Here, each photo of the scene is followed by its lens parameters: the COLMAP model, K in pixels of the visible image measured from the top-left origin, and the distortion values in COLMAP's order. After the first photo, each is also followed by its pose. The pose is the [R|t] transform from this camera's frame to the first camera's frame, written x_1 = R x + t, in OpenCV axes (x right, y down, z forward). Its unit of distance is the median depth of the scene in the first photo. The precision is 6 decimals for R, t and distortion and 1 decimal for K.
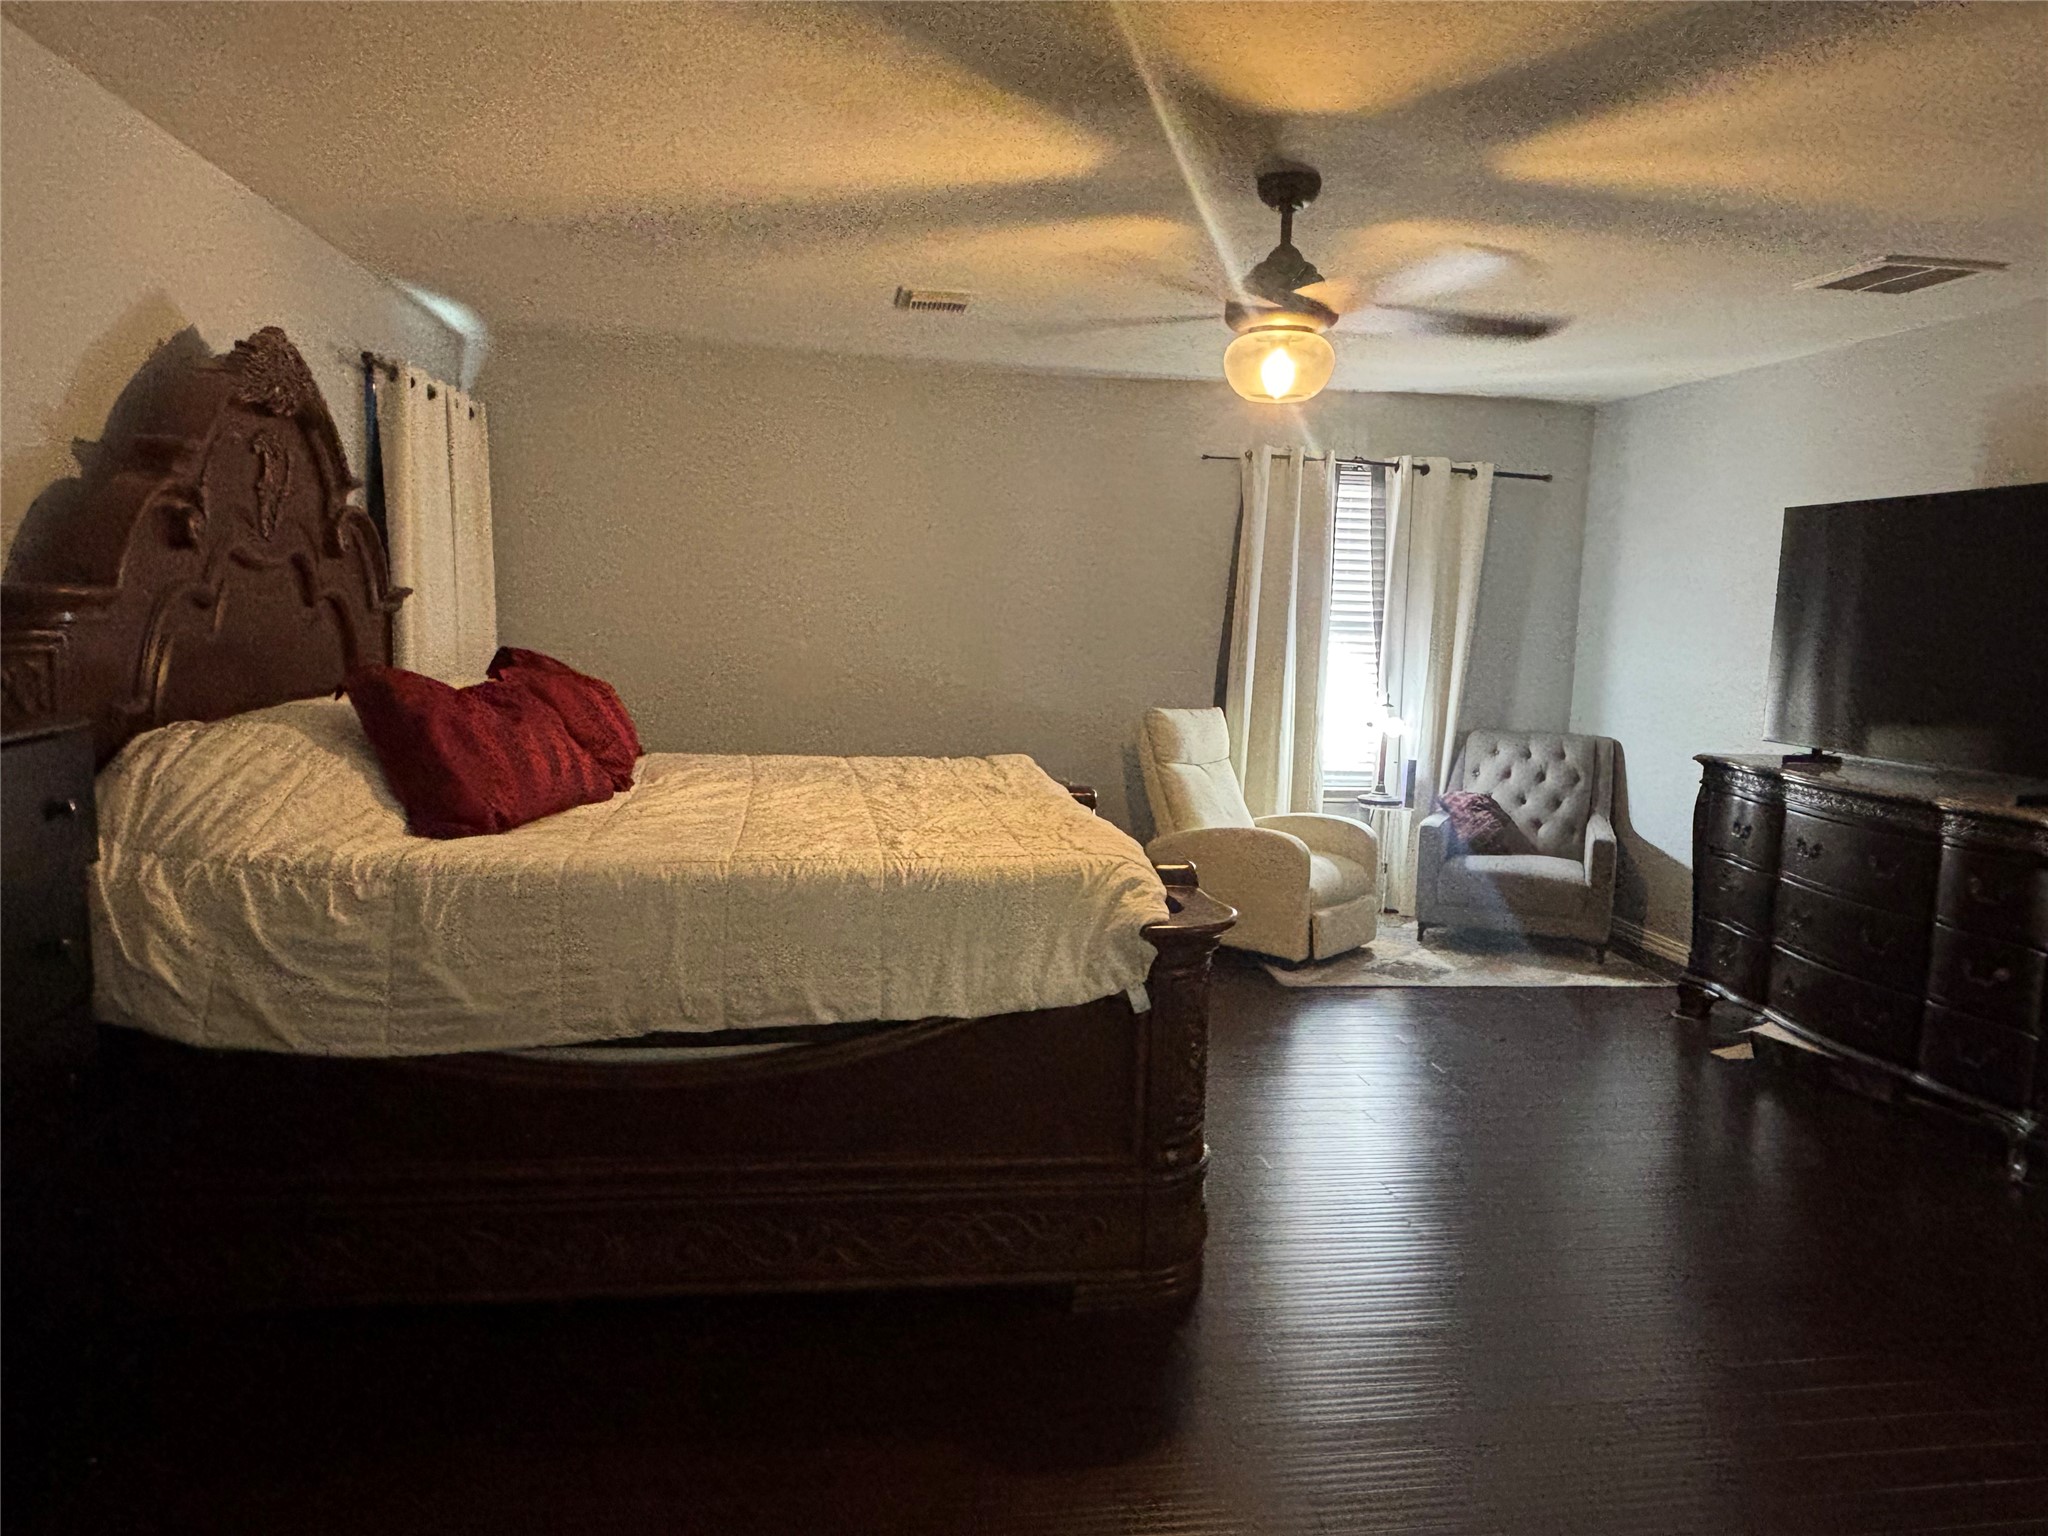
lens RADIAL K [[1349.1, 0, 1018.5], [0, 1349.1, 767.6], [0, 0, 1]] dist [0.007846, -0.008618]
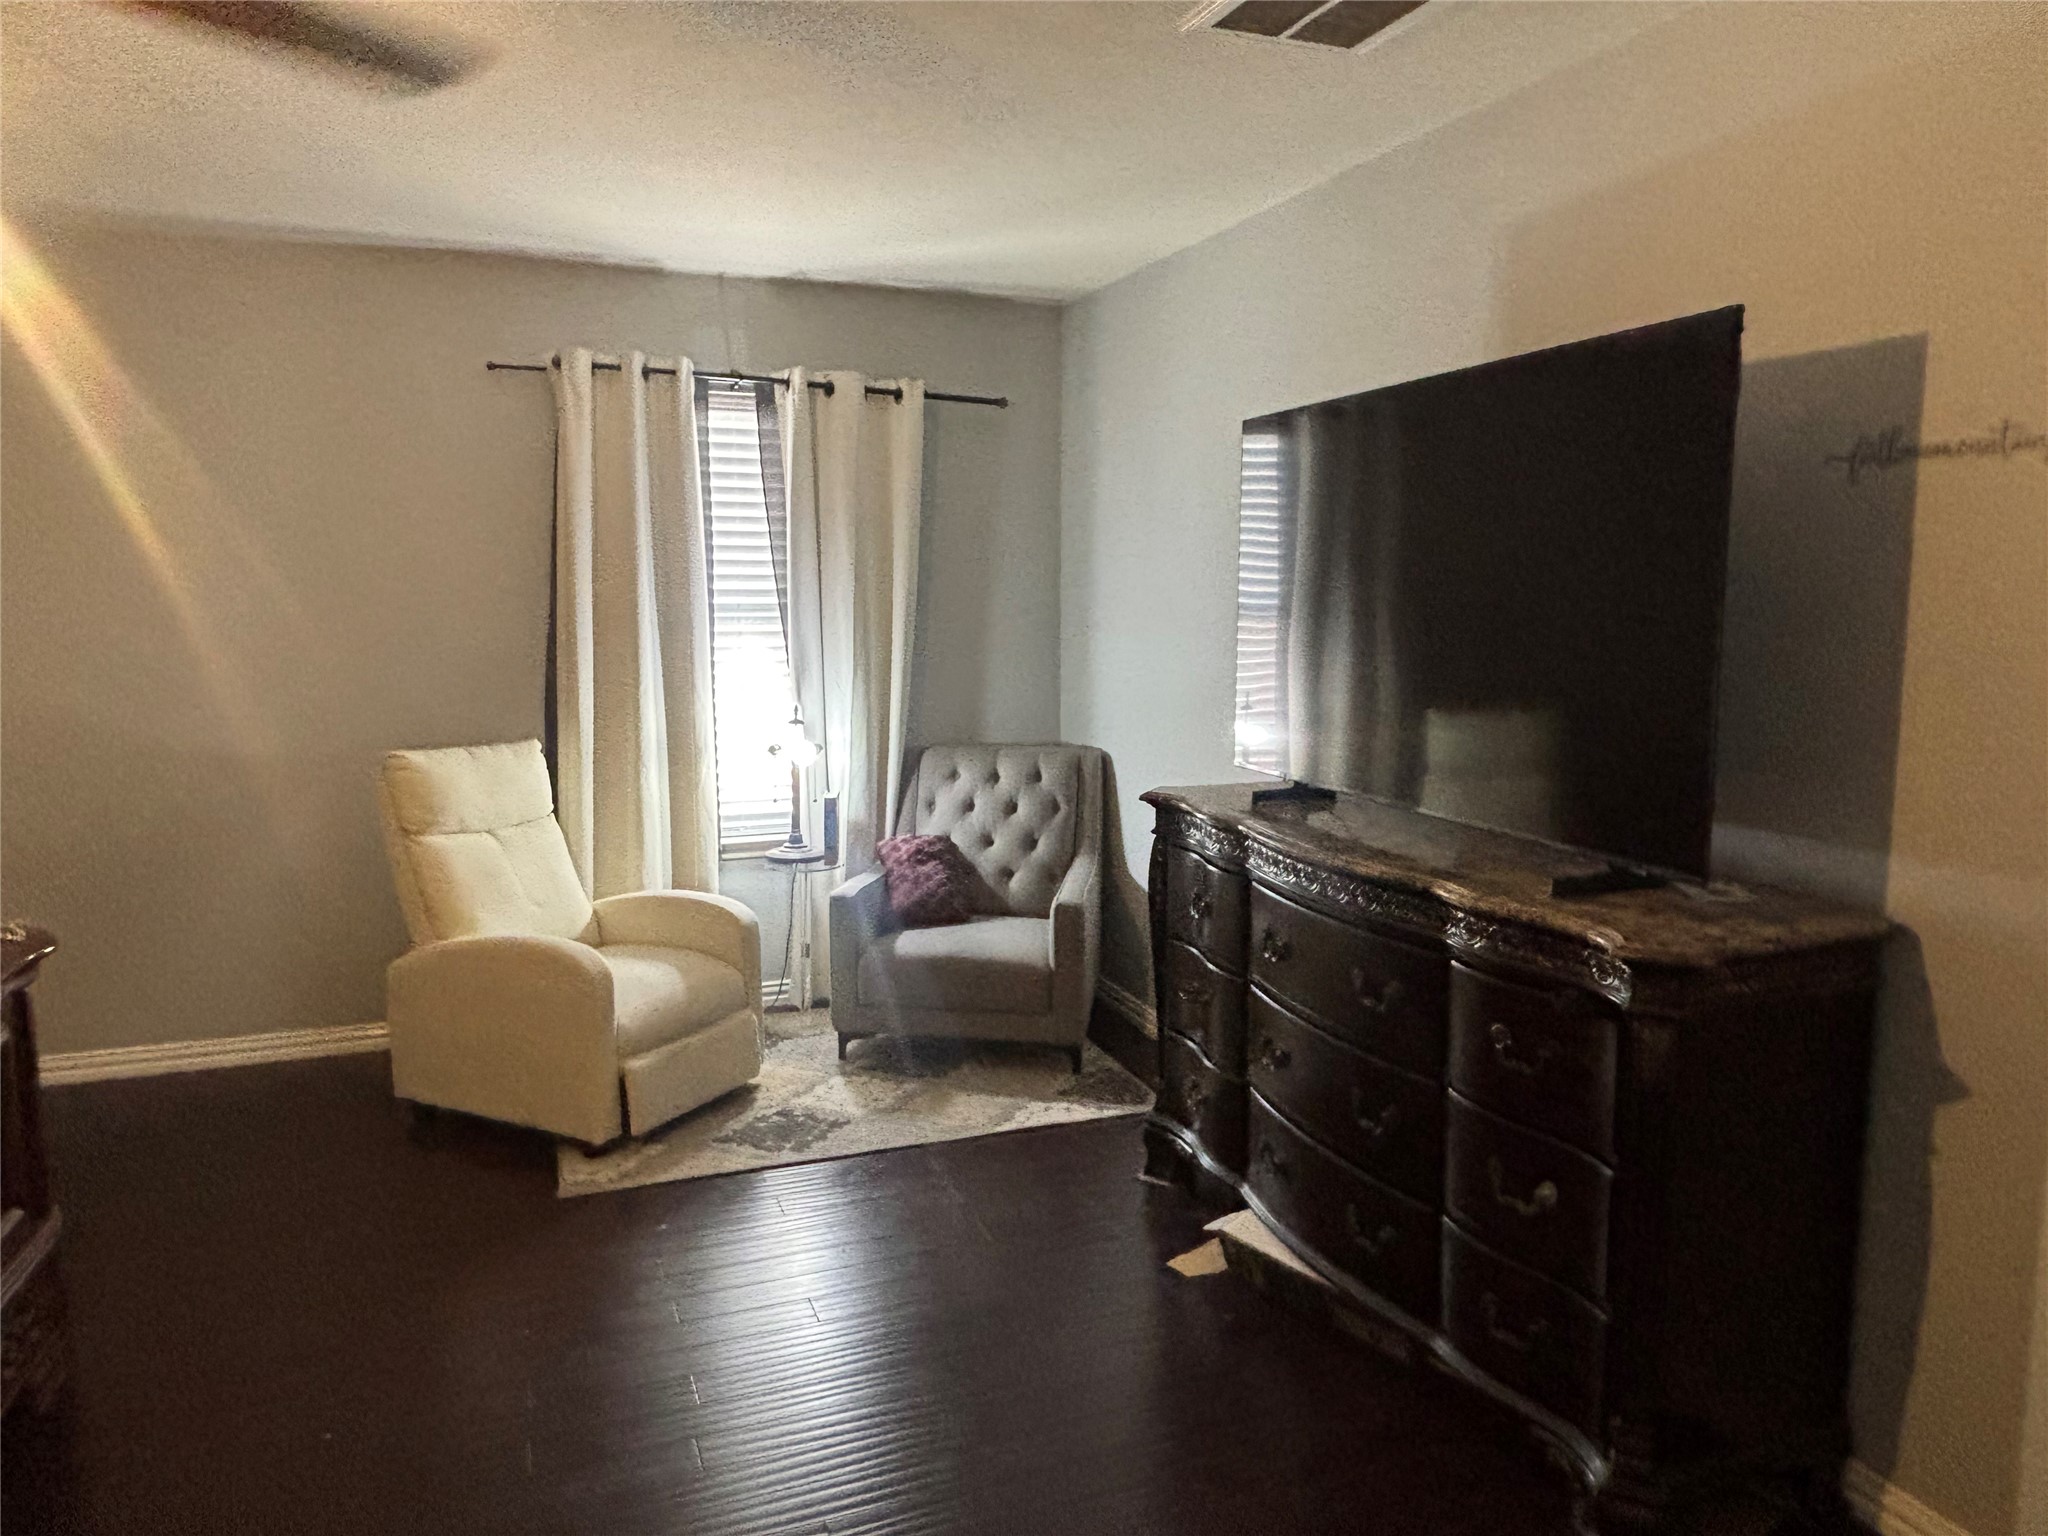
lens RADIAL K [[1349.1, 0, 1028.1], [0, 1349.1, 769.7], [0, 0, 1]] dist [0.007846, -0.008618]
pose [[0.969038, -0.063065, 0.238721, 0.228585], [0.059976, 0.997996, 0.020189, -0.029072], [-0.239516, -0.005247, 0.970878, 0.292580]]
